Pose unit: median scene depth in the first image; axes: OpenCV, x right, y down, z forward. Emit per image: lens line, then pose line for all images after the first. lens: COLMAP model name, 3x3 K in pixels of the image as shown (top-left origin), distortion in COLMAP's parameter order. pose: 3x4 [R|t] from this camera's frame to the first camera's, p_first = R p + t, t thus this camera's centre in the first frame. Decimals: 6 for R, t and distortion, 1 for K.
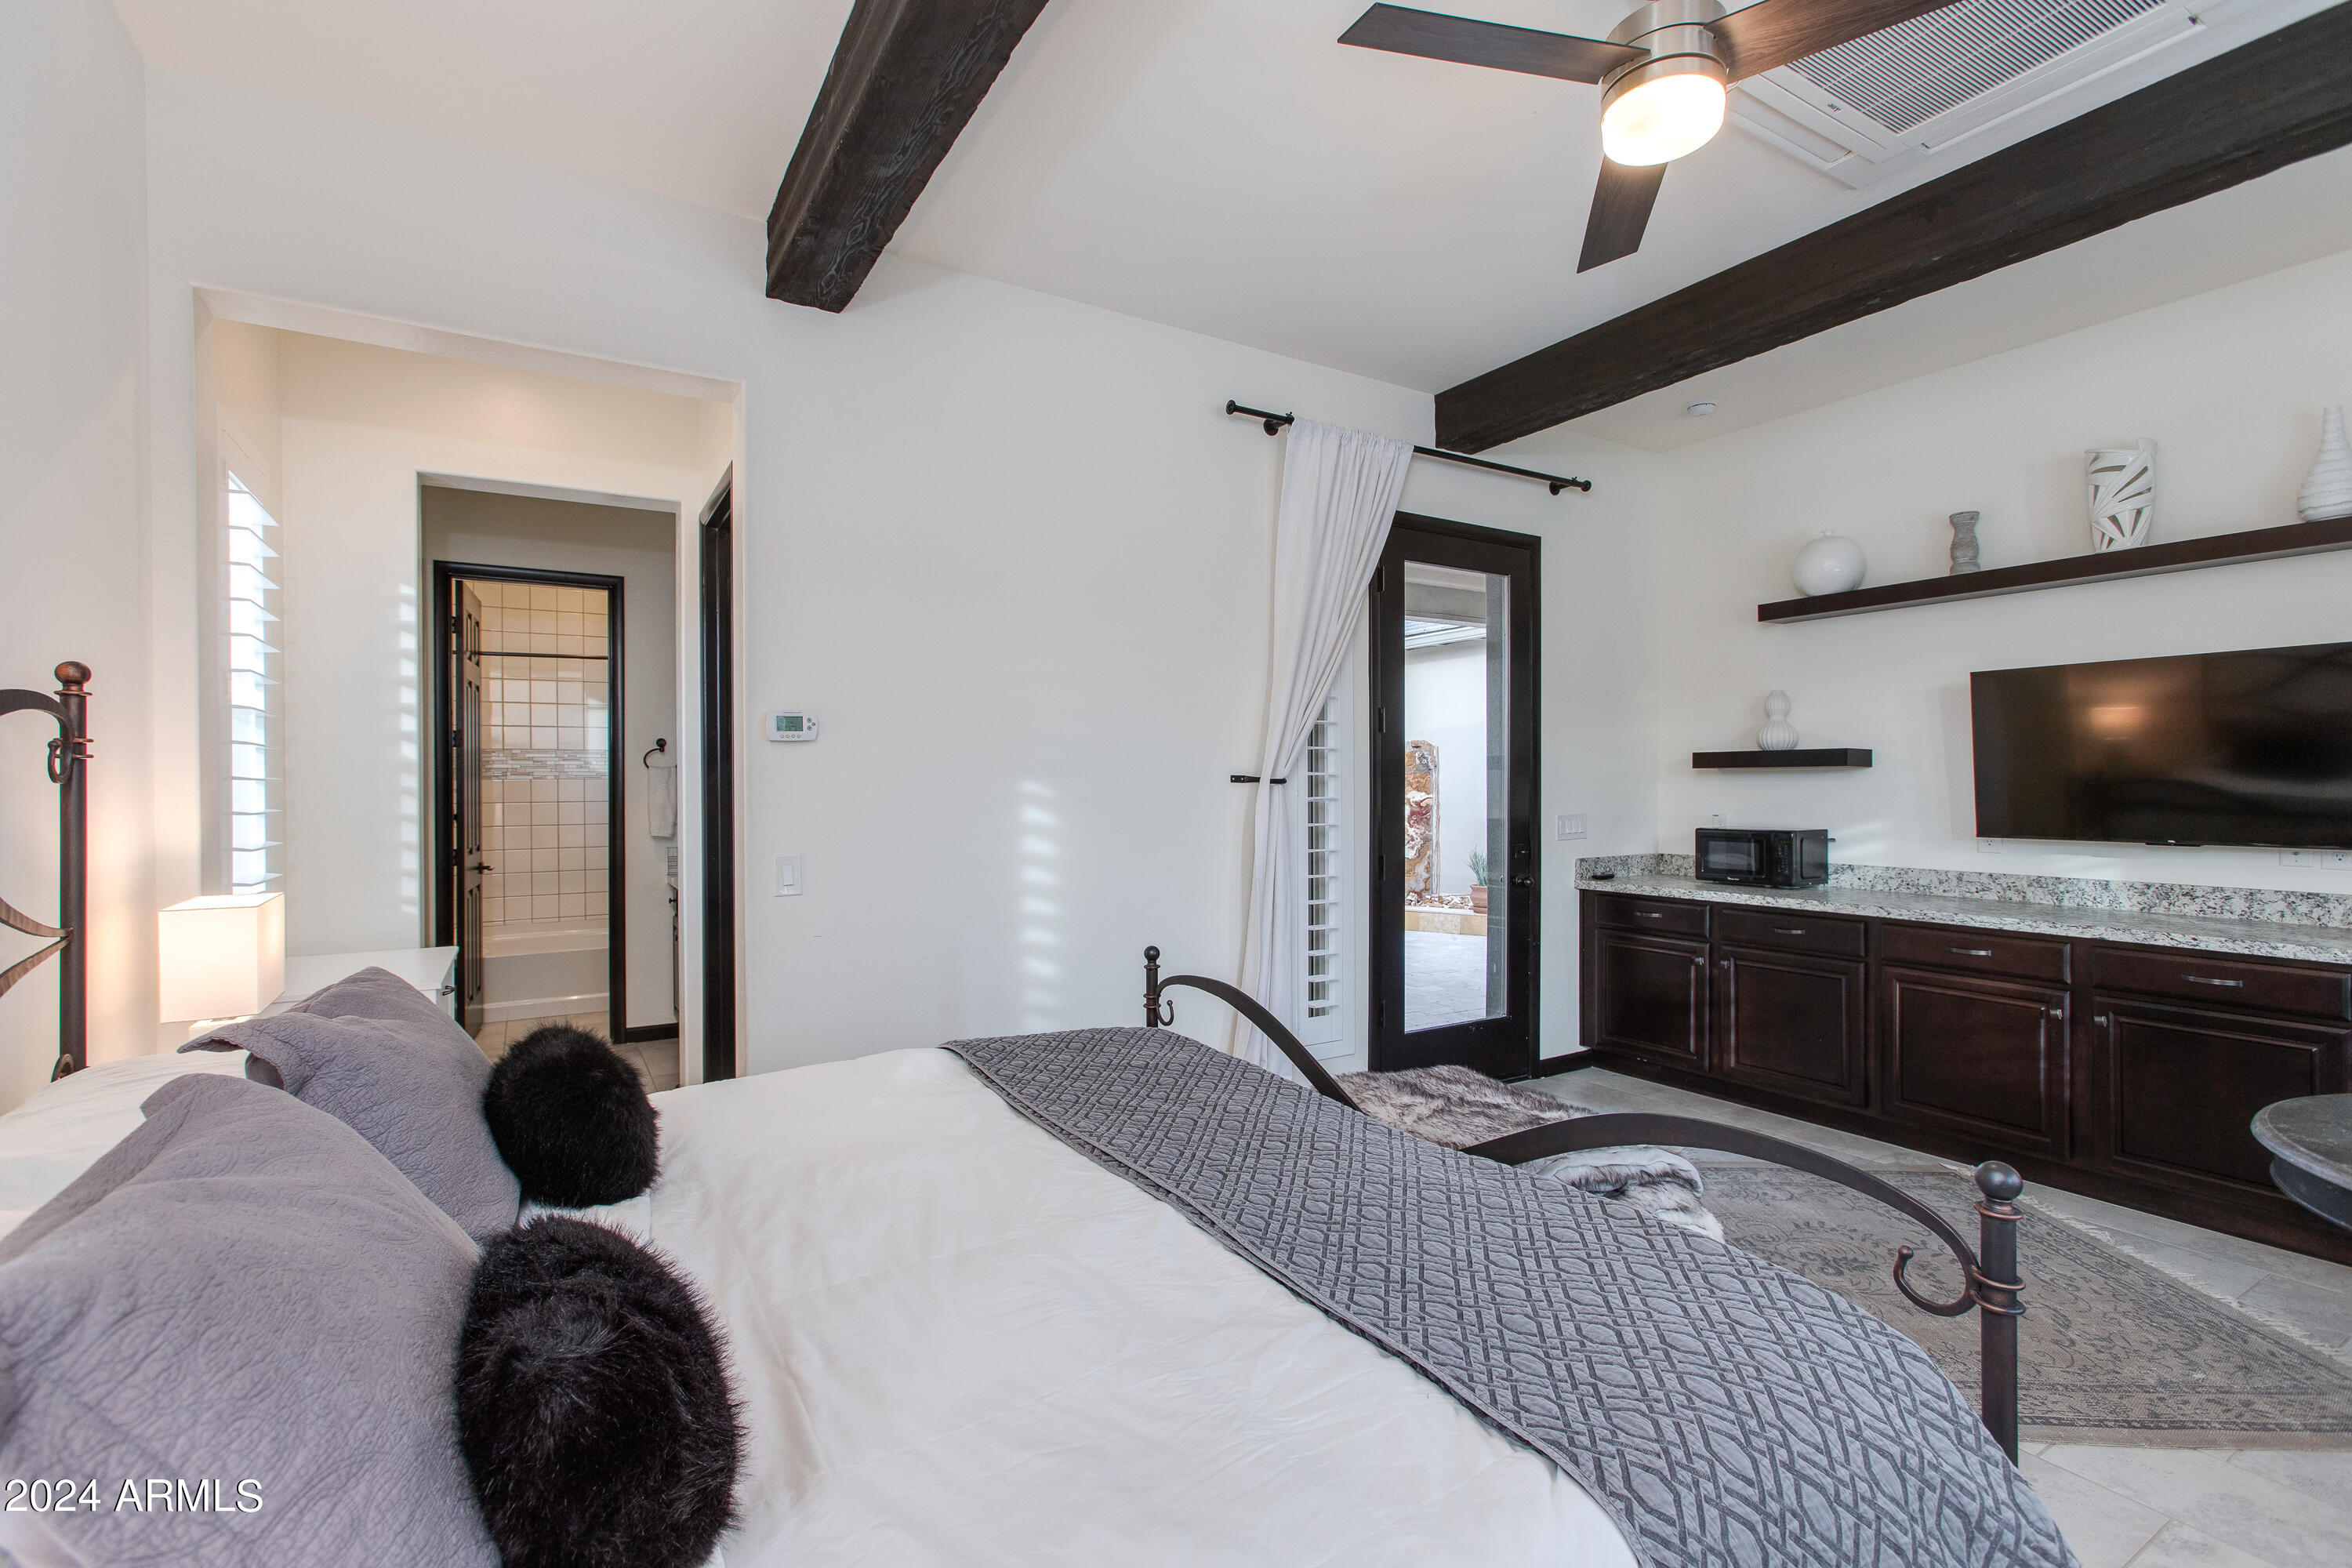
lens RADIAL K [[1070.7, 0, 1174.3], [0, 1070.7, 791.7], [0, 0, 1]] dist [-0.002001, -0.000232]
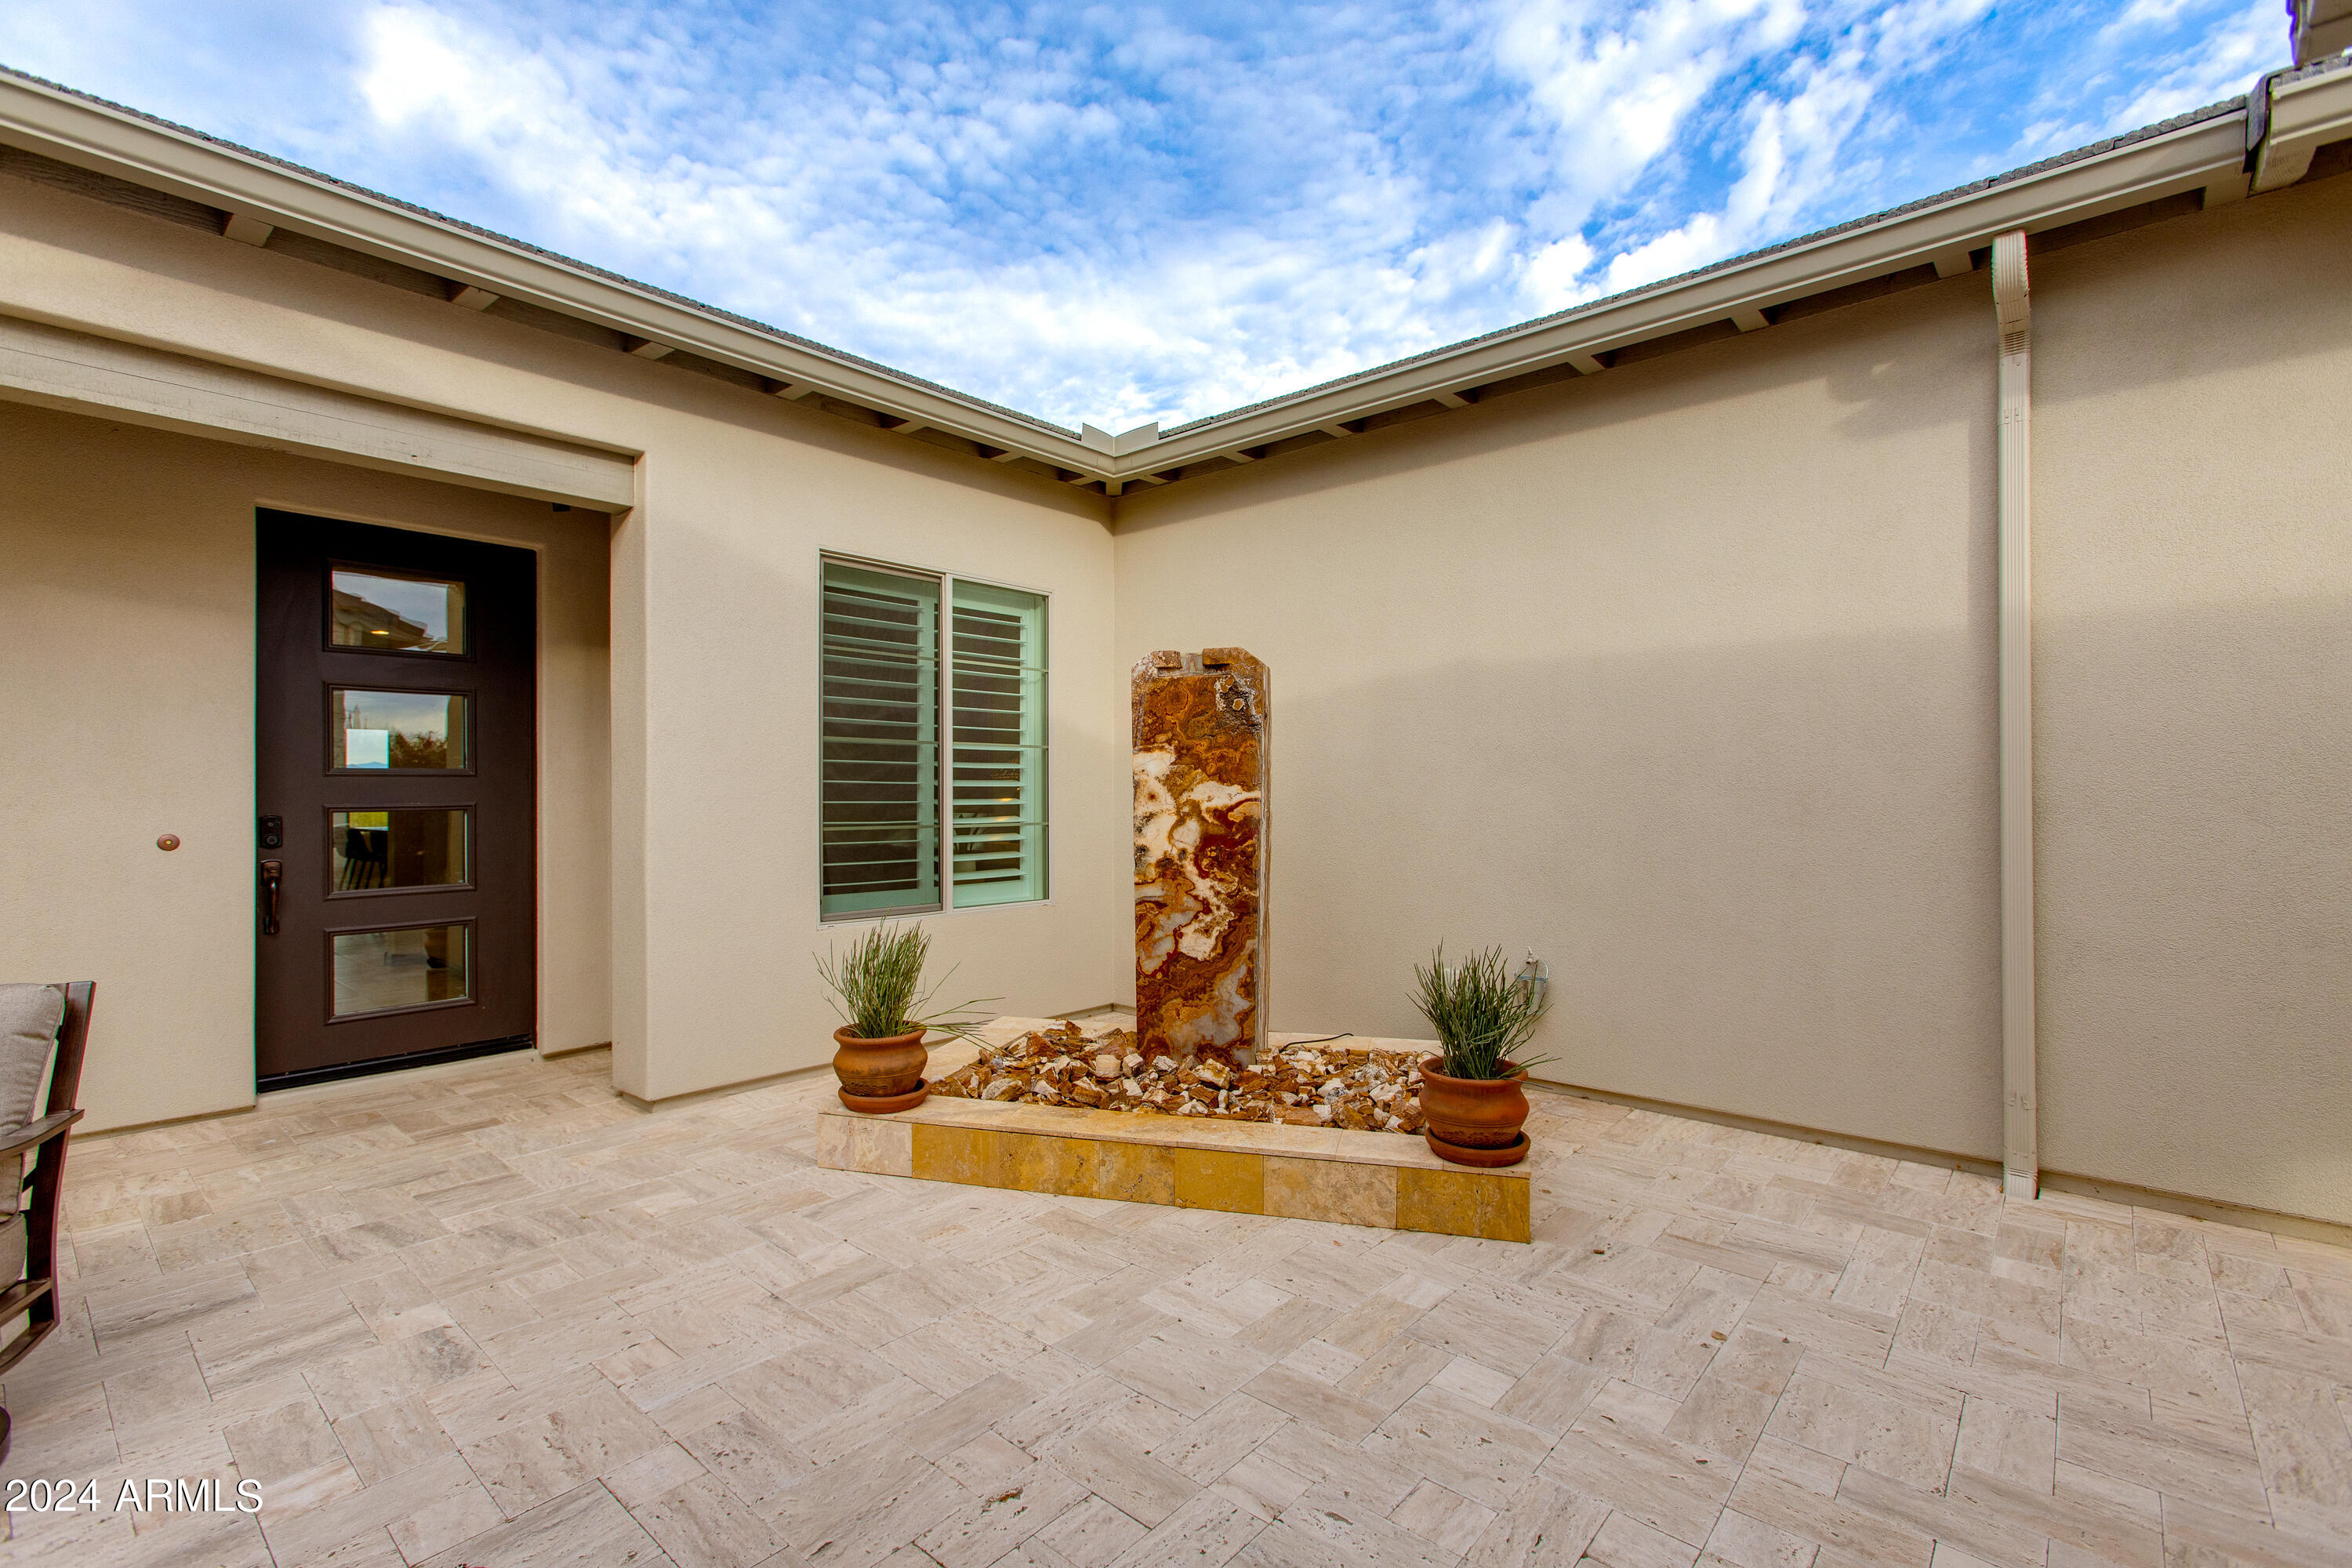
lens RADIAL K [[1070.7, 0, 1174.1], [0, 1070.7, 785.1], [0, 0, 1]] dist [-0.002001, -0.000232]
pose [[0.952699, 0.001380, 0.303911, 0.096768], [-0.001215, 0.999999, -0.000731, 0.000979], [-0.303912, 0.000327, 0.952700, 0.645646]]
